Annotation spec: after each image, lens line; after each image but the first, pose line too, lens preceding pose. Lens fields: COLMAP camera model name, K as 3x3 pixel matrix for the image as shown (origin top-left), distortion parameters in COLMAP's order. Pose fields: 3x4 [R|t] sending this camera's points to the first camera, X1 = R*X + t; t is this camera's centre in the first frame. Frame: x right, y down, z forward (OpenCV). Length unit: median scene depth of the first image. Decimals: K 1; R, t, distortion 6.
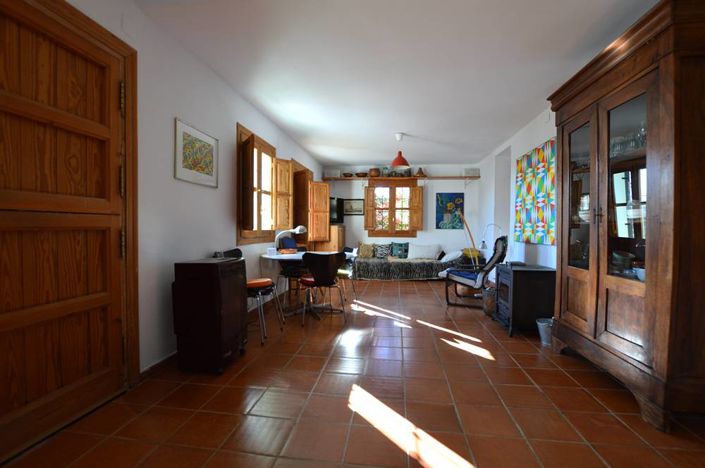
lens RADIAL K [[304.5, 0, 353.9], [0, 304.5, 232.6], [0, 0, 1]] dist [-0.018364, -0.000294]
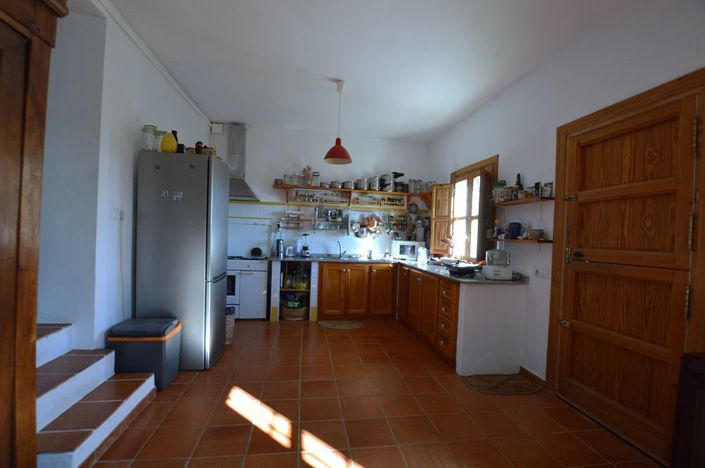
lens RADIAL K [[304.5, 0, 352.1], [0, 304.5, 236.8], [0, 0, 1]] dist [-0.018364, -0.000294]
pose [[-0.956638, -0.040368, -0.288467, 0.485416], [-0.046824, 0.998783, 0.015512, -0.146649], [0.287490, 0.028346, -0.957364, 1.828101]]
